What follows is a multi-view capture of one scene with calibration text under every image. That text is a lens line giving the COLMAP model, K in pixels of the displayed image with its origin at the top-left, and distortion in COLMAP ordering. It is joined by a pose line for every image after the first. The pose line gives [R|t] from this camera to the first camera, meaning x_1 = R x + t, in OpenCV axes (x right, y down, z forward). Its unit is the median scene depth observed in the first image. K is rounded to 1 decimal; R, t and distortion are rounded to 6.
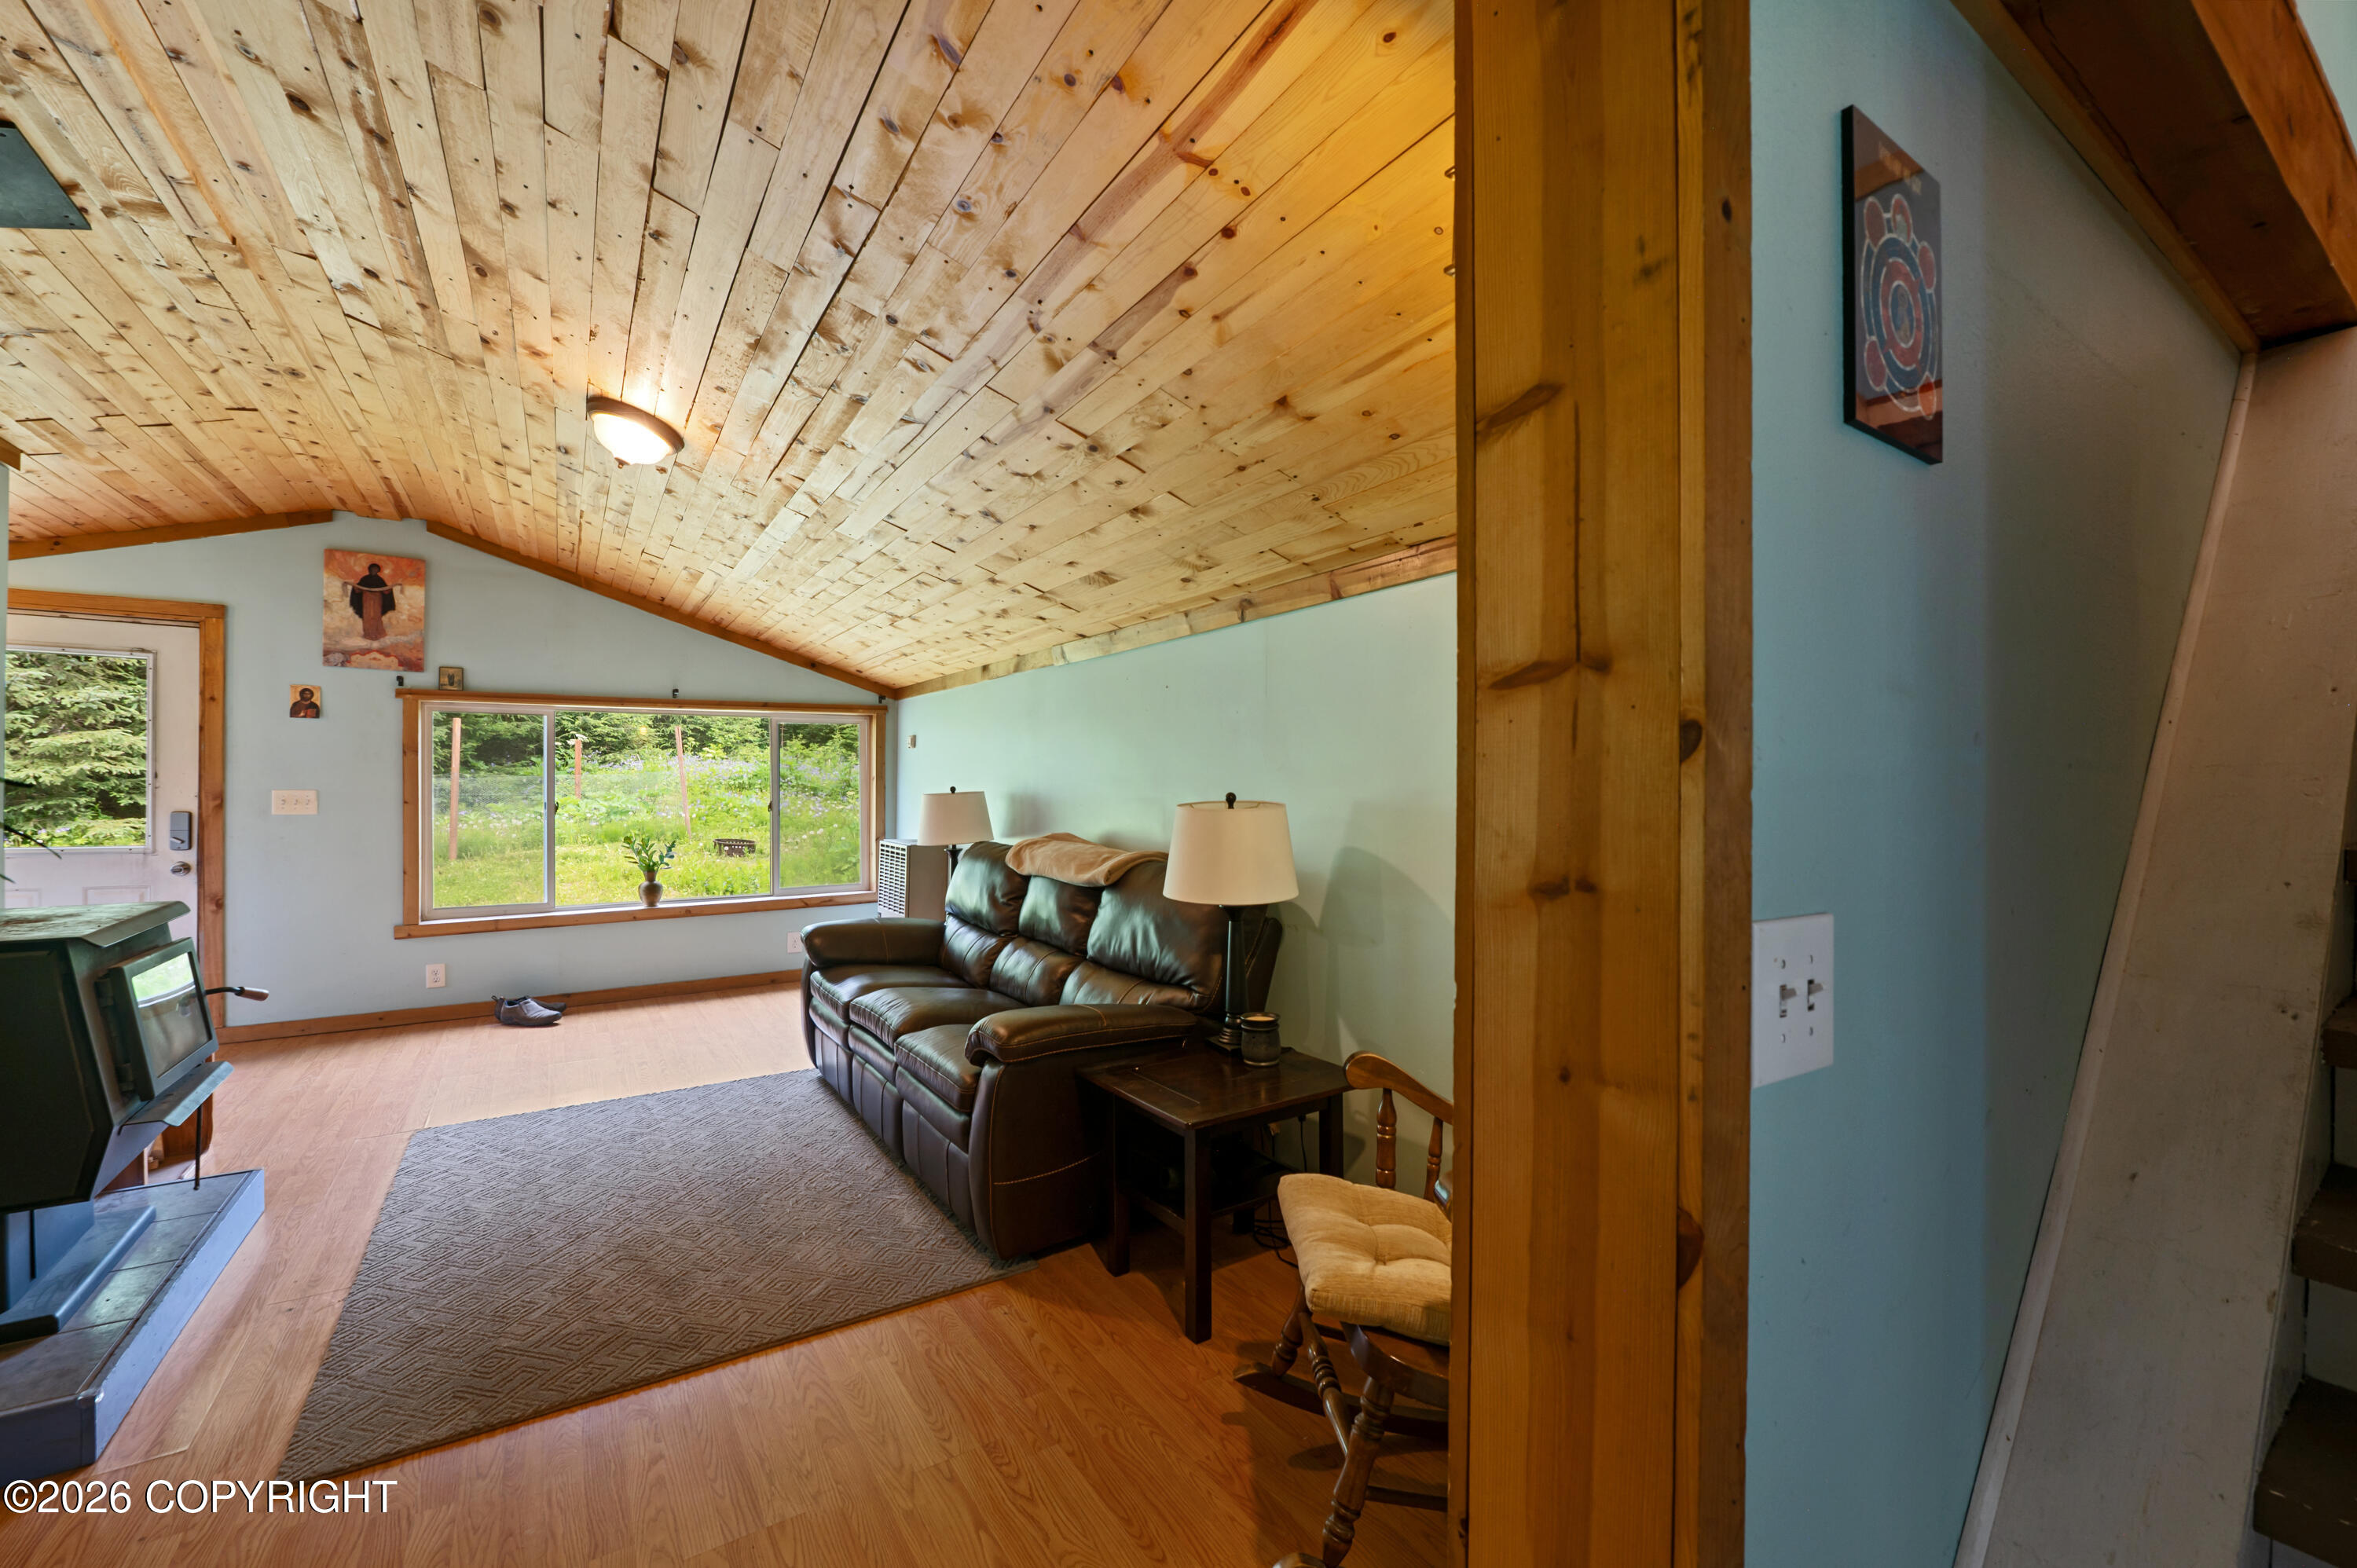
lens RADIAL K [[943.1, 0, 1184.7], [0, 943.1, 792.4], [0, 0, 1]] dist [-0.006606, -0.000850]
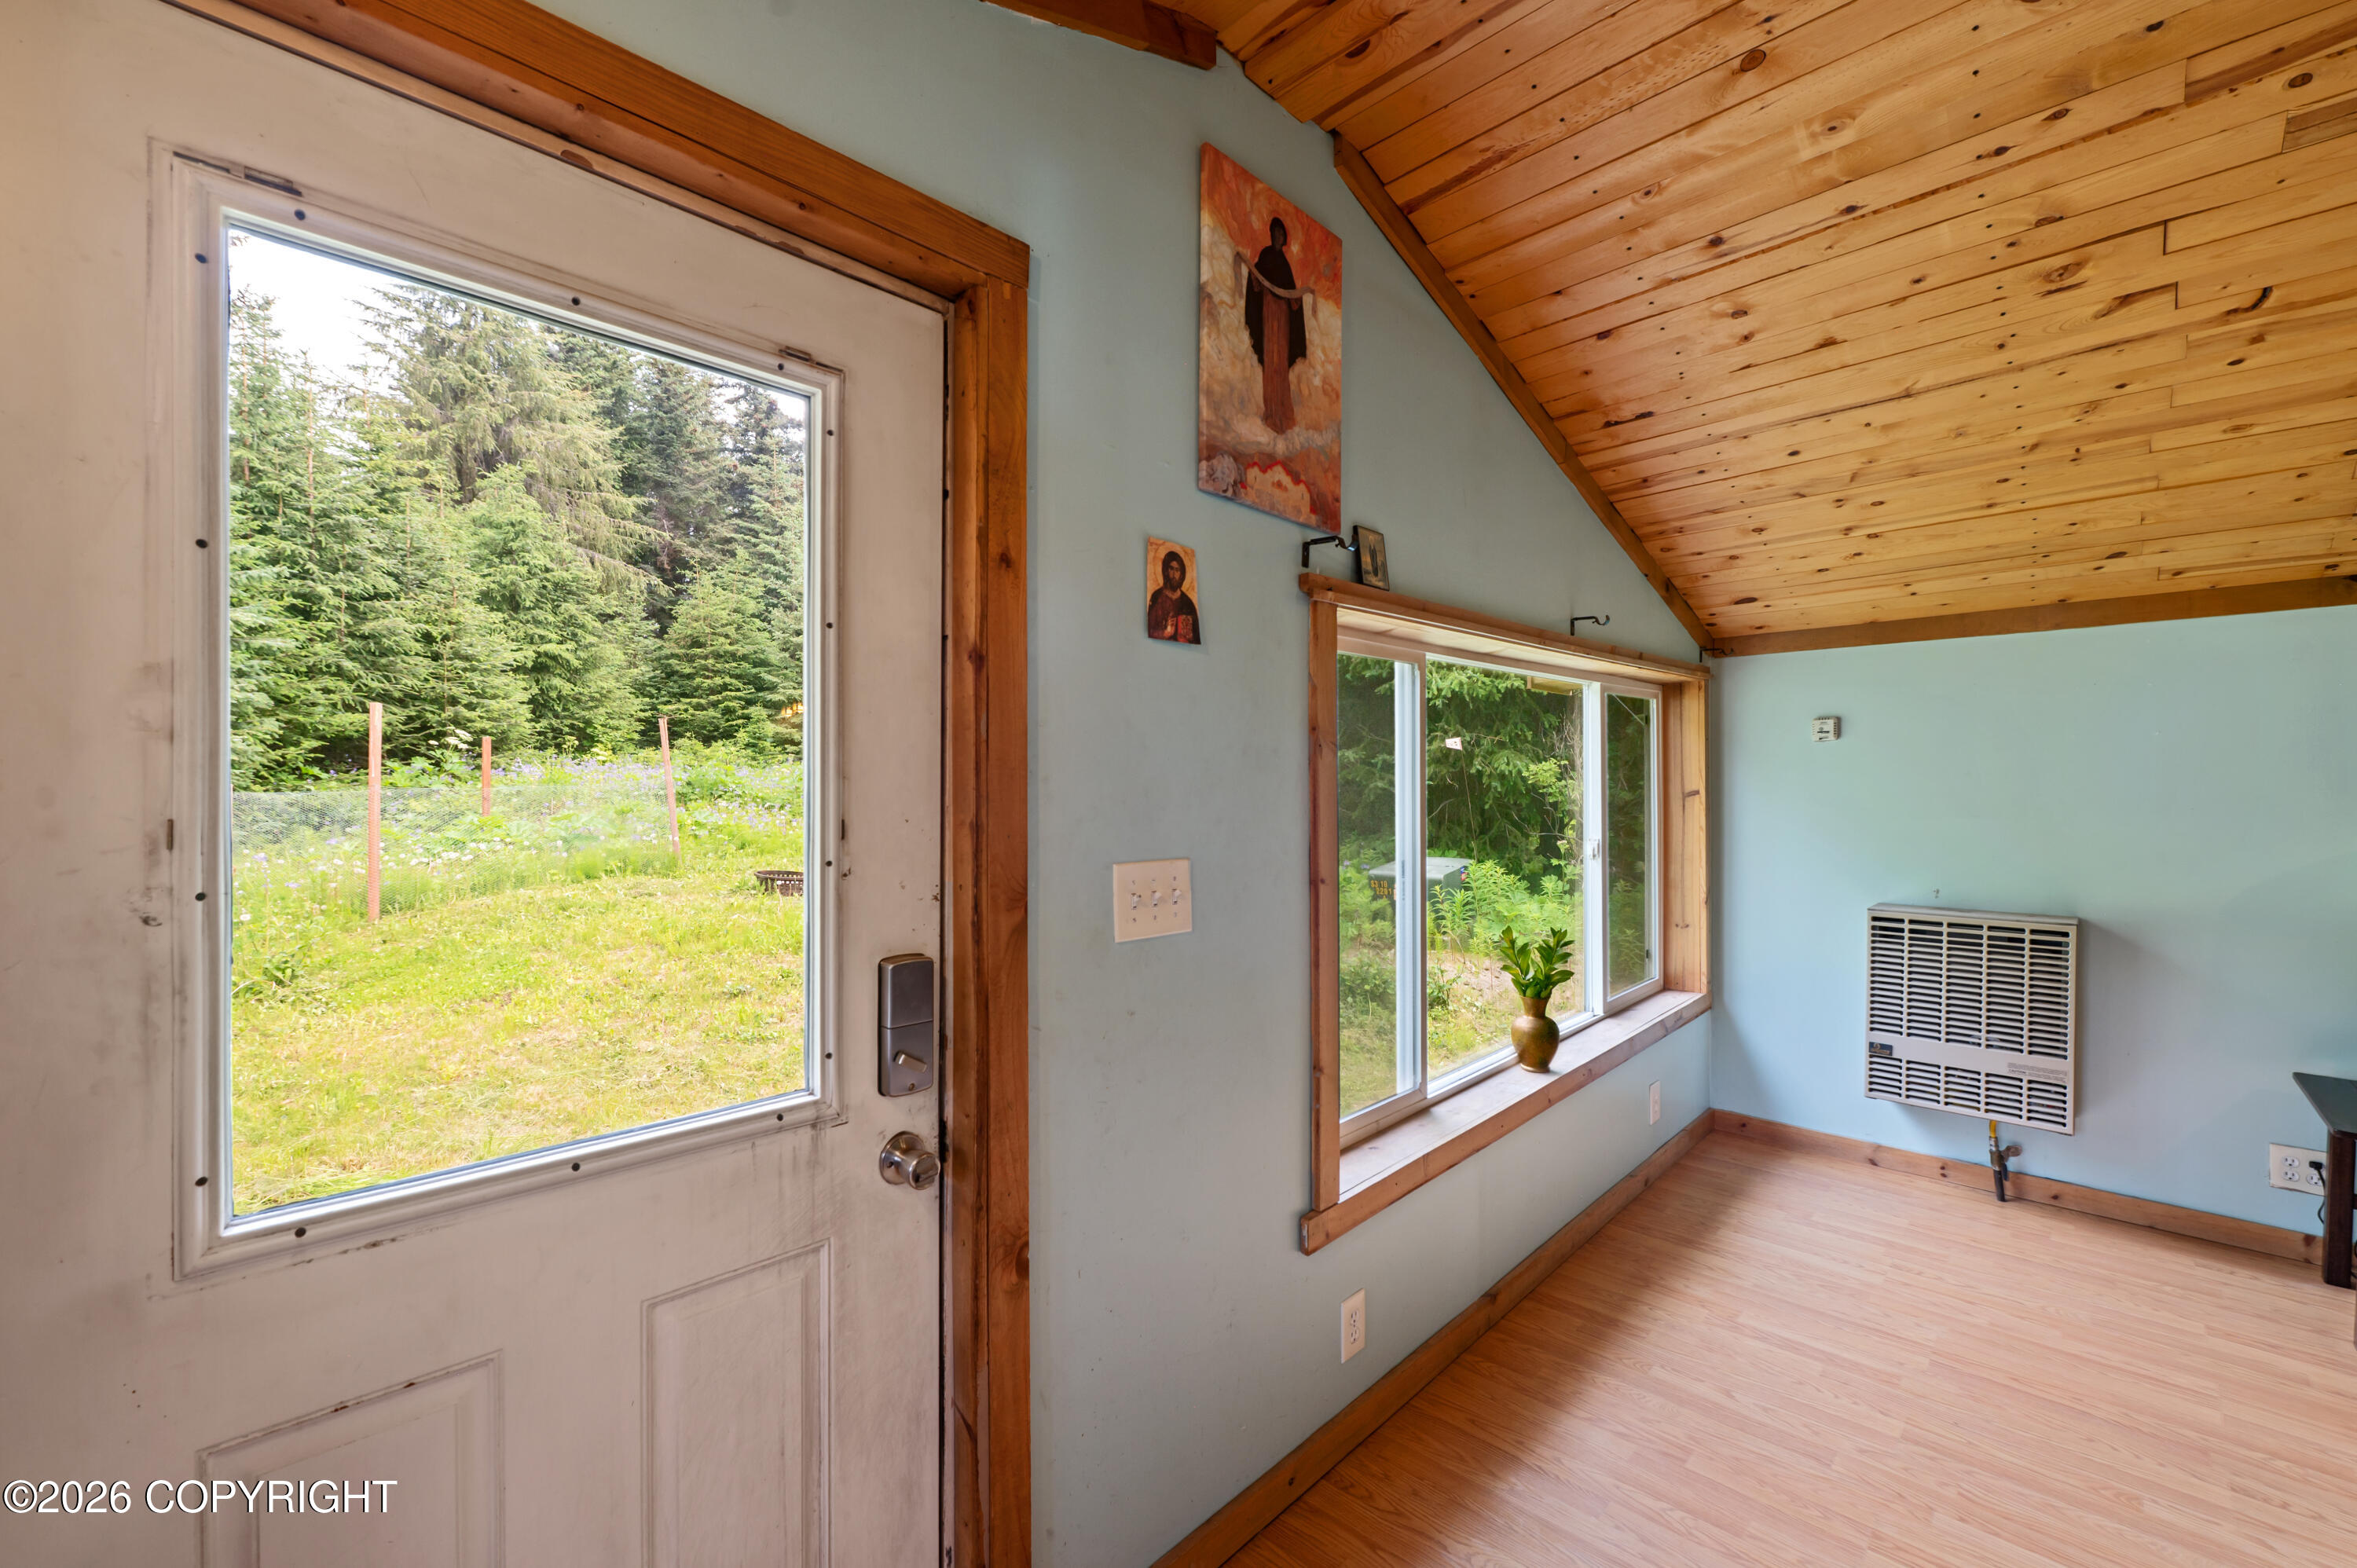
lens RADIAL K [[934.8, 0, 1178.4], [0, 934.8, 797.4], [0, 0, 1]] dist [-0.007260, -0.000144]
pose [[0.977713, -0.011159, 0.209651, -1.309656], [0.010380, 0.999935, 0.004817, -0.034131], [-0.209691, -0.002533, 0.977764, 0.883645]]
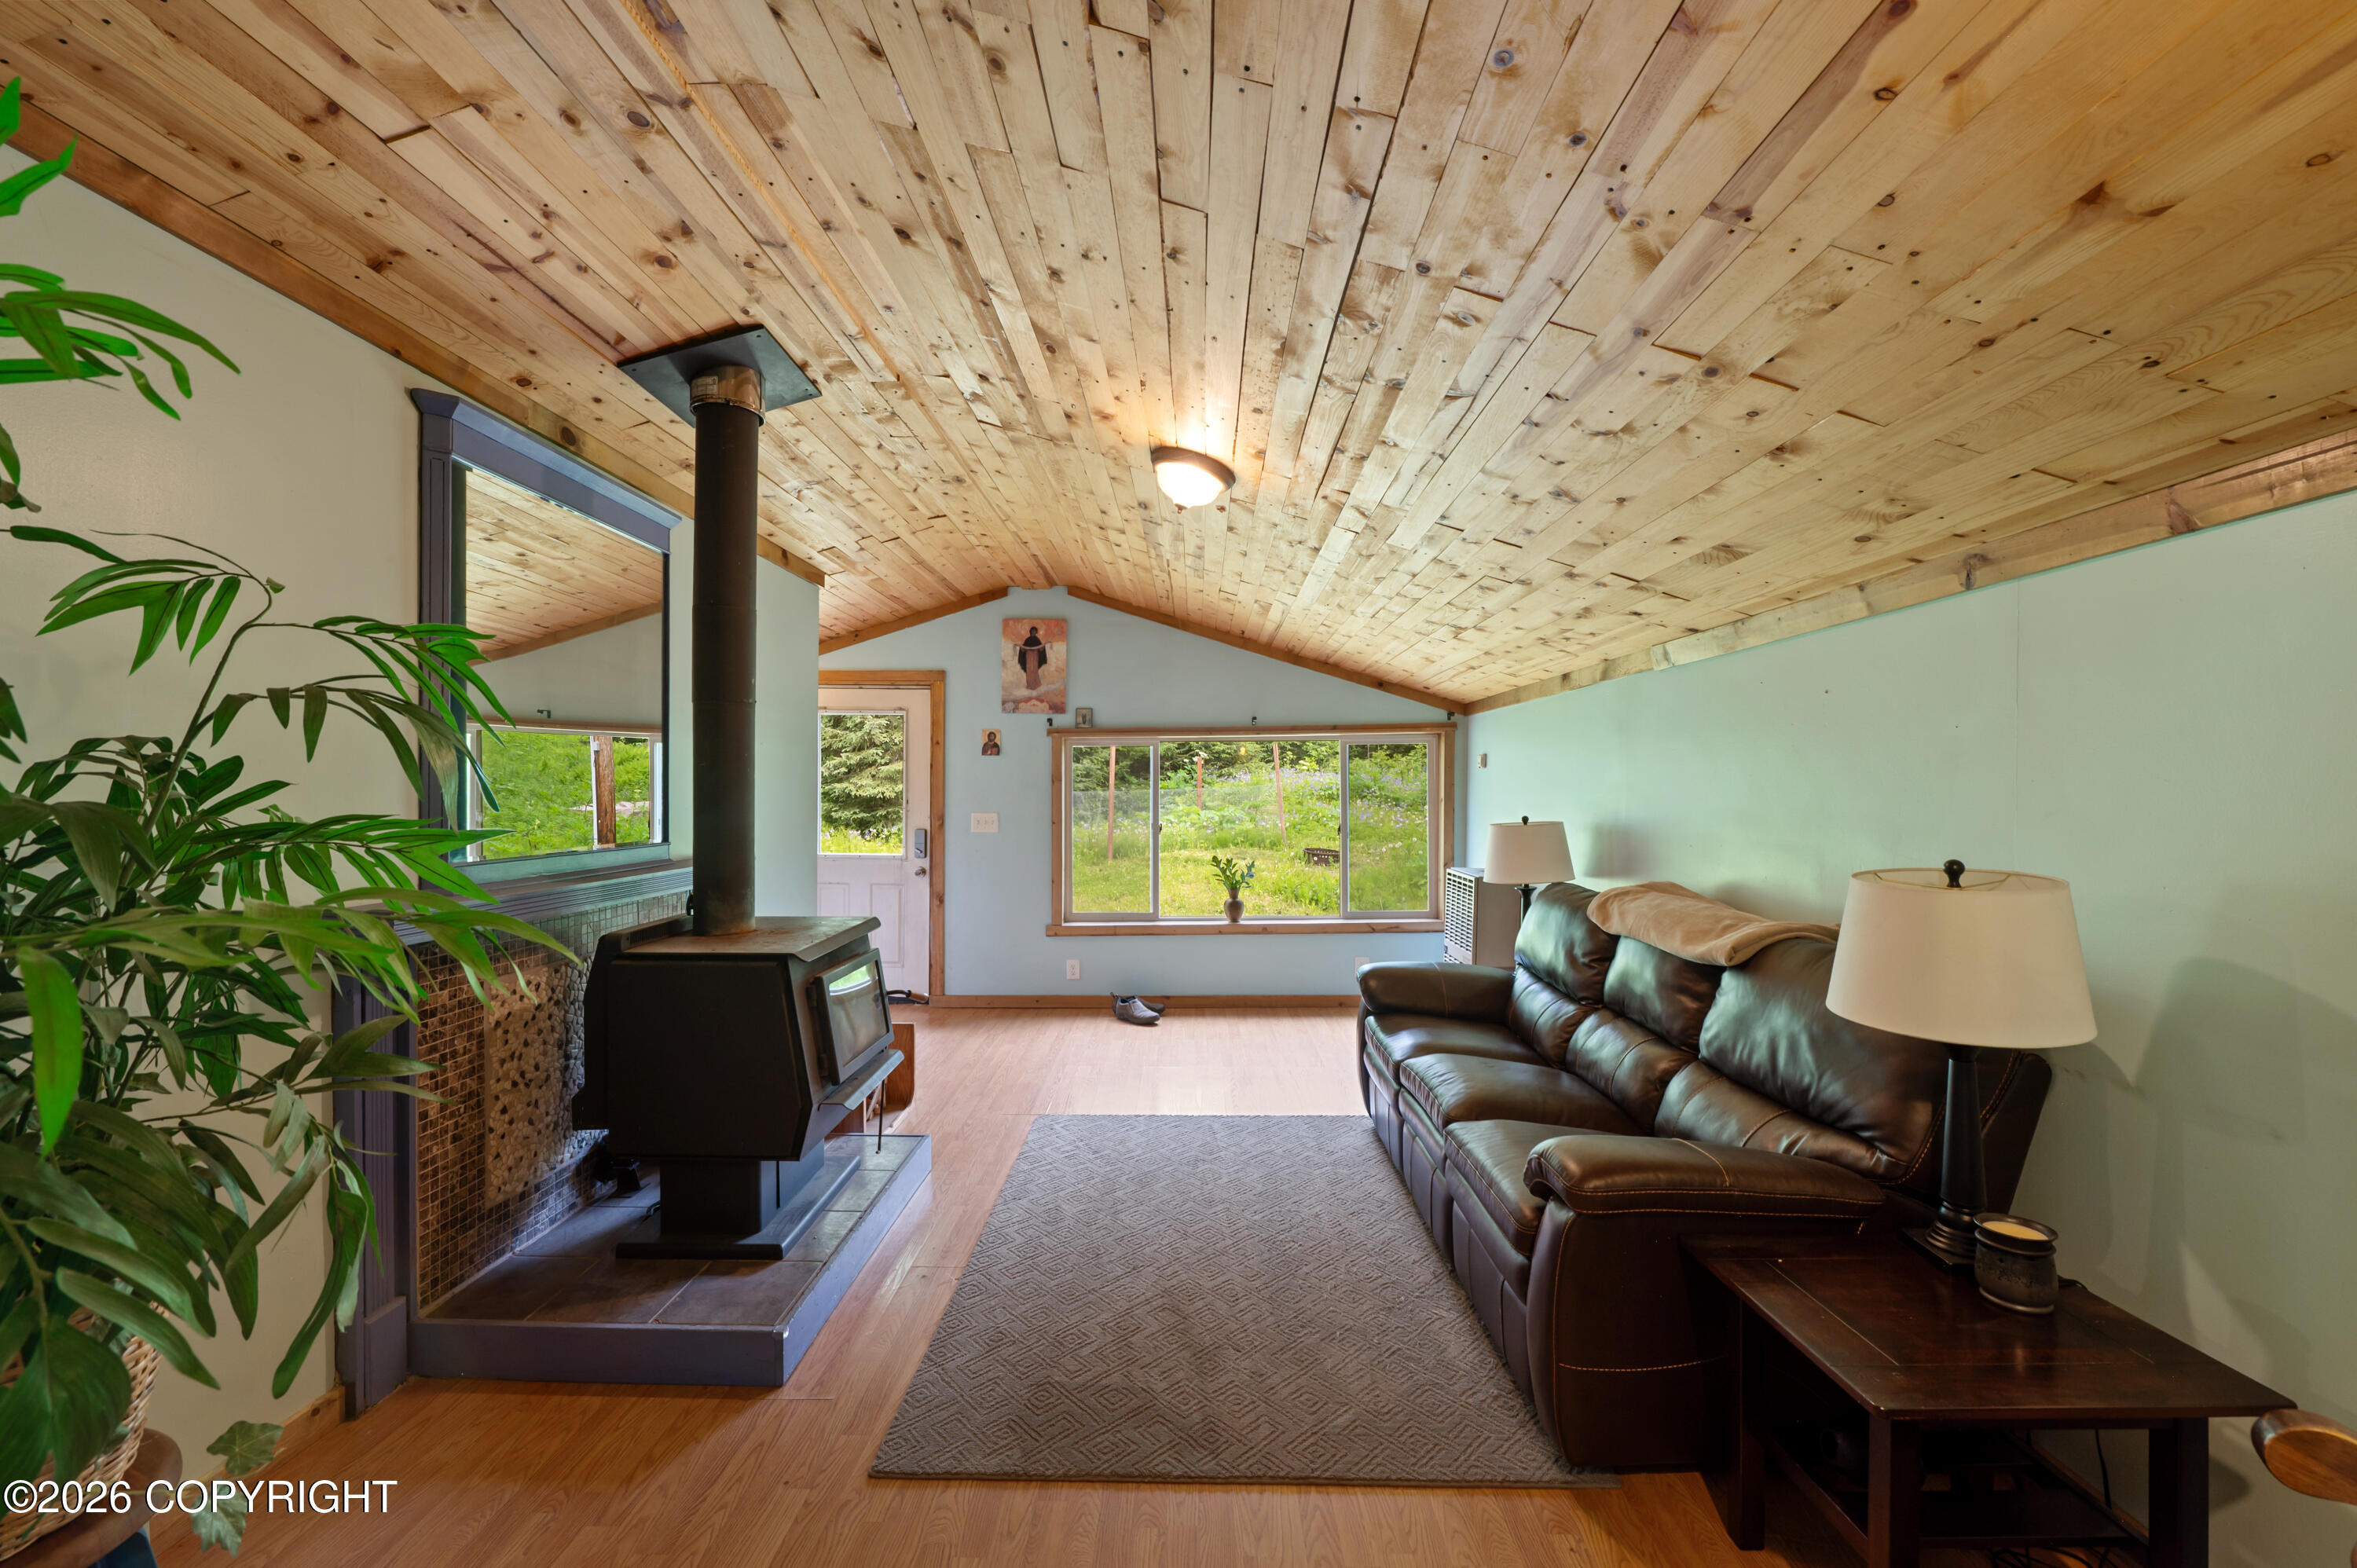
lens RADIAL K [[947.2, 0, 1172.4], [0, 947.2, 798.2], [0, 0, 1]] dist [-0.007846, -0.000366]
pose [[0.818448, 0.003069, -0.574573, -0.014130], [-0.003007, 0.999995, 0.001059, -0.031479], [0.574573, 0.000862, 0.818453, 0.131971]]
